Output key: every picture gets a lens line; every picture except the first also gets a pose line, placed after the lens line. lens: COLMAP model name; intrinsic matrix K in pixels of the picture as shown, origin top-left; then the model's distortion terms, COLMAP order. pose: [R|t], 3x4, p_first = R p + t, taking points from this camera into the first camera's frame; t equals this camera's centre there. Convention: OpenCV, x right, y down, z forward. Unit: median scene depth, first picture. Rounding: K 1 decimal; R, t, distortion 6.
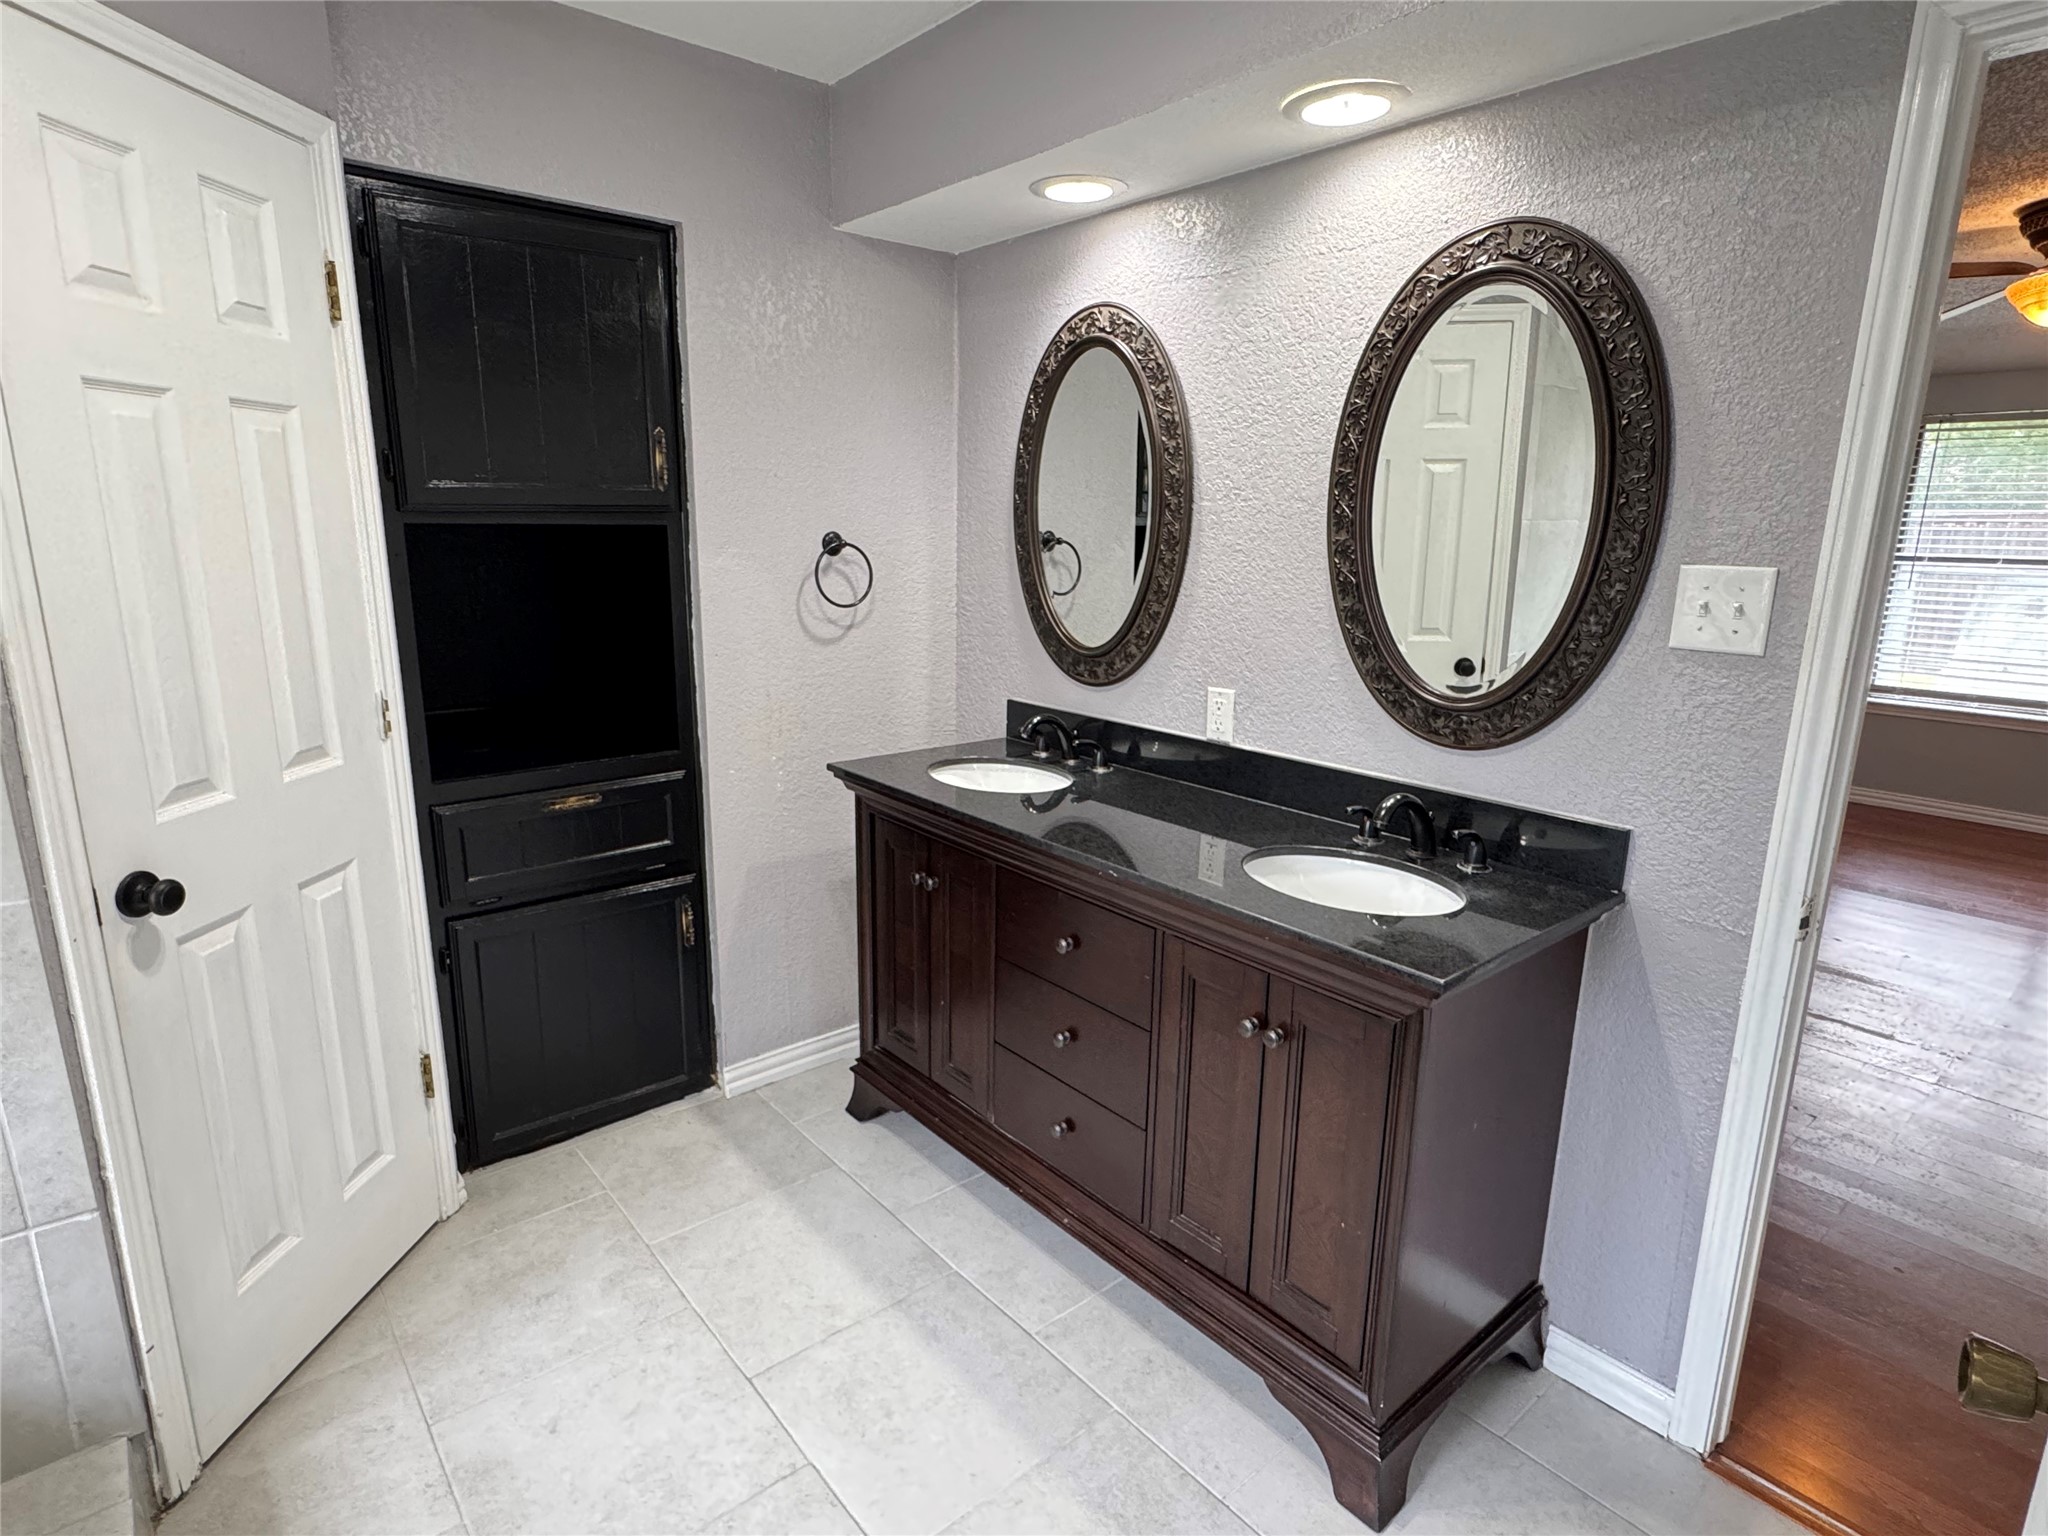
lens RADIAL K [[1085.1, 0, 1013.0], [0, 1085.1, 770.9], [0, 0, 1]] dist [-0.004943, 0.001530]
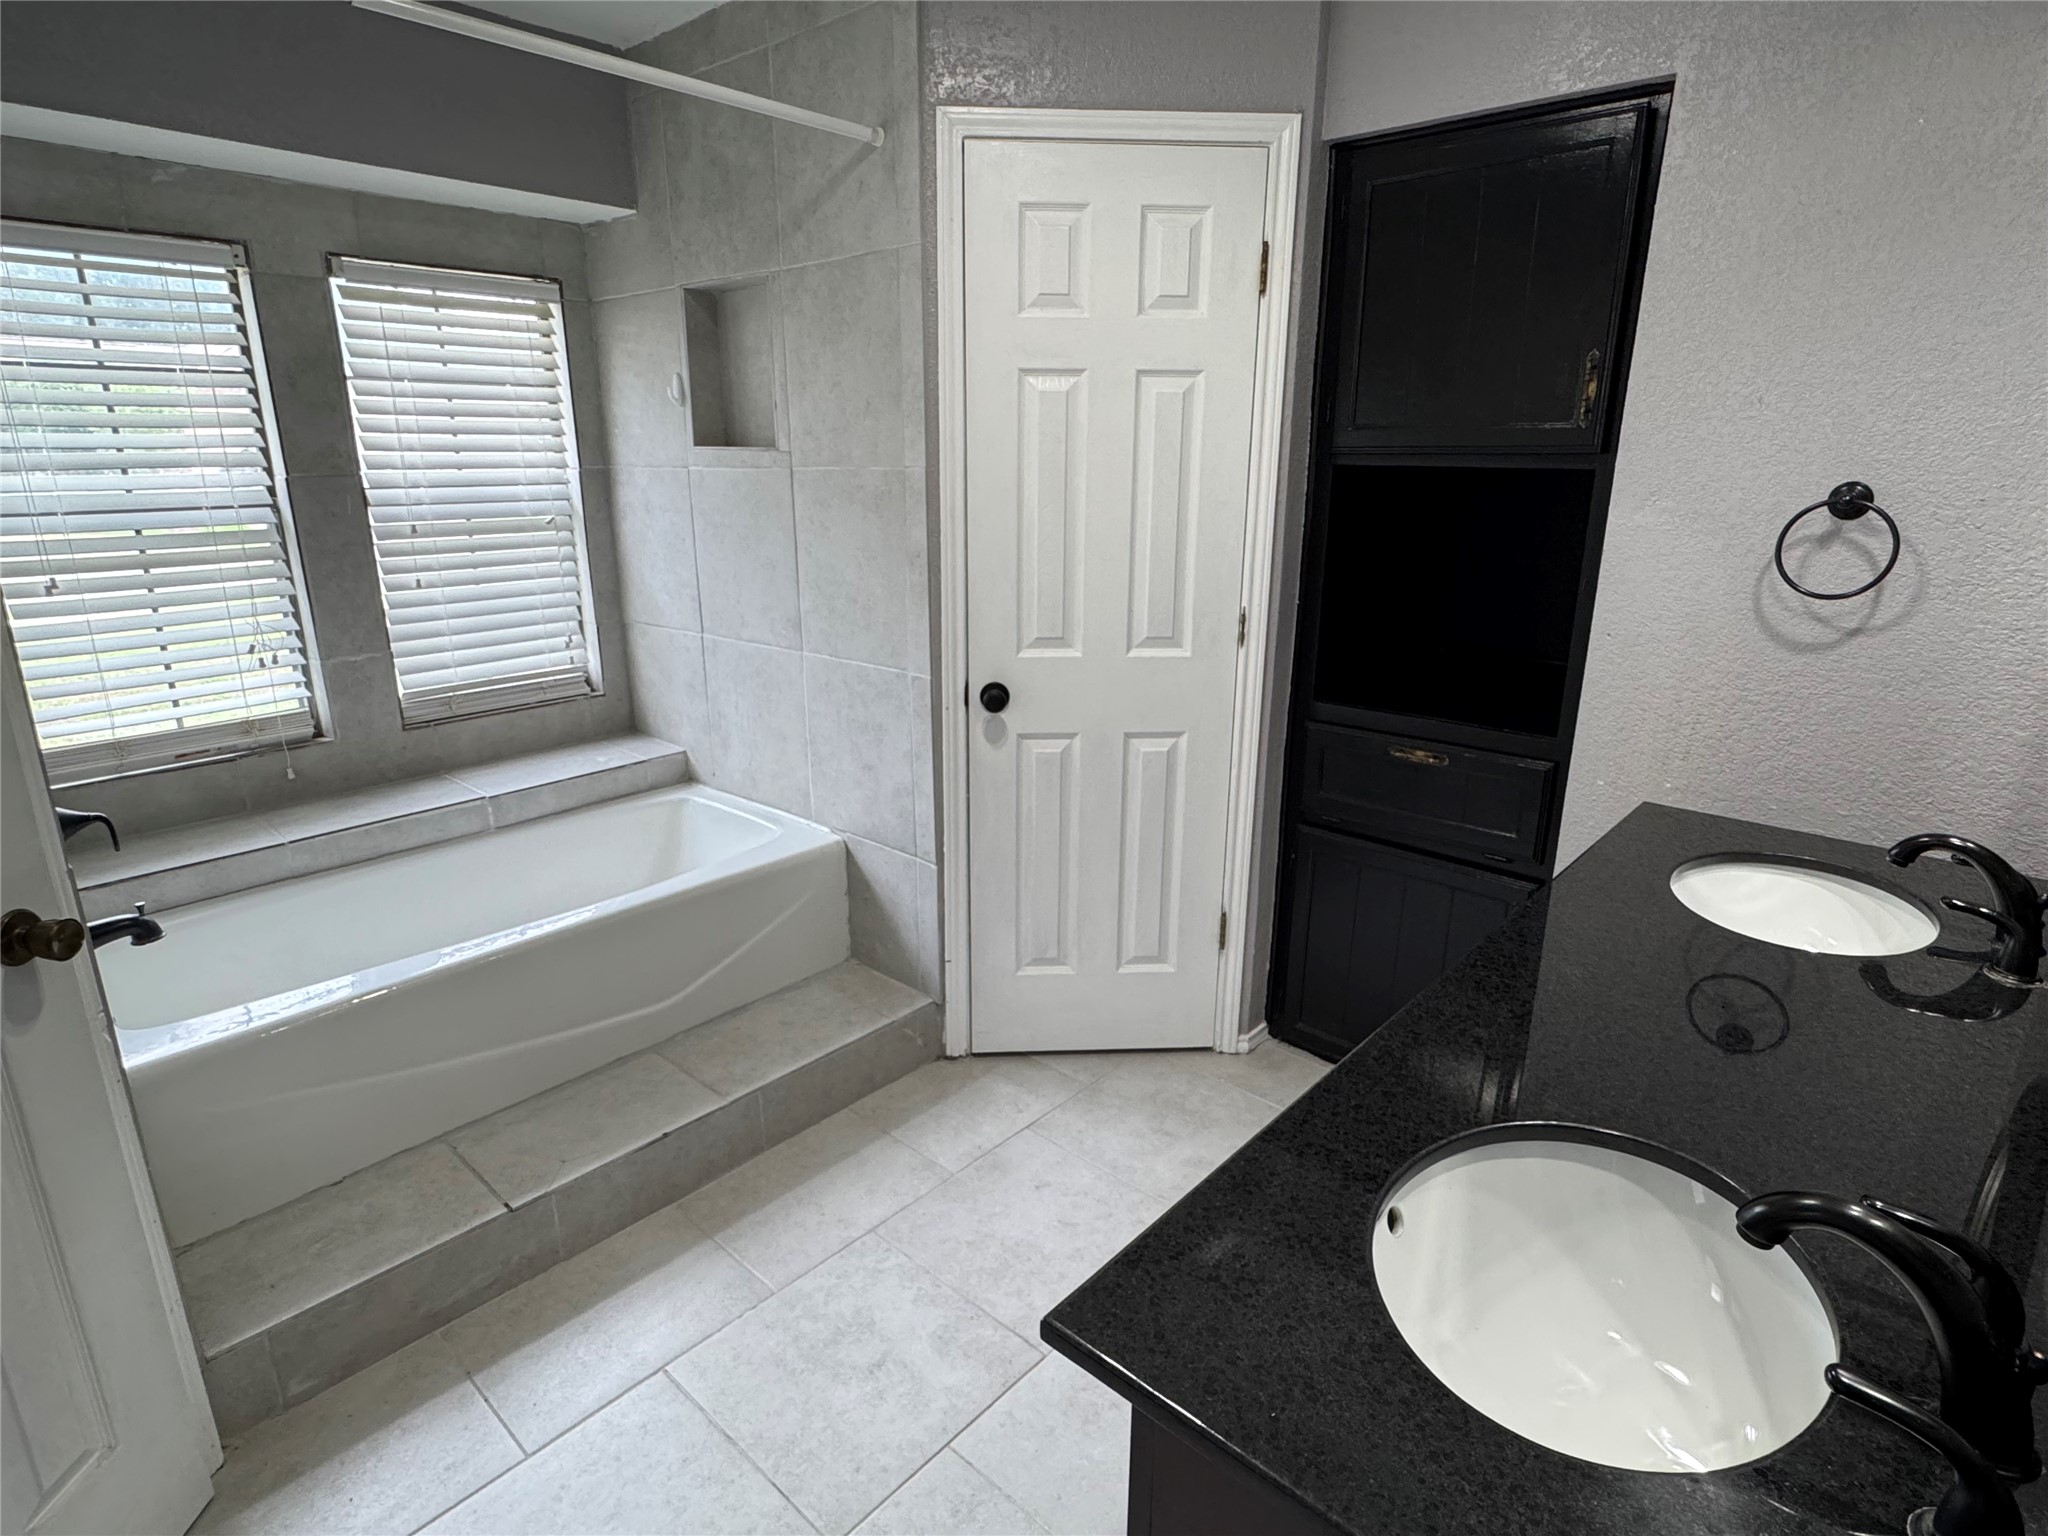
lens RADIAL K [[1085.1, 0, 1018.5], [0, 1085.1, 767.0], [0, 0, 1]] dist [-0.004943, 0.001530]
pose [[0.139438, 0.267502, -0.953415, 0.630269], [-0.228663, 0.945497, 0.231838, -0.139310], [0.963468, 0.185683, 0.193006, 0.620195]]
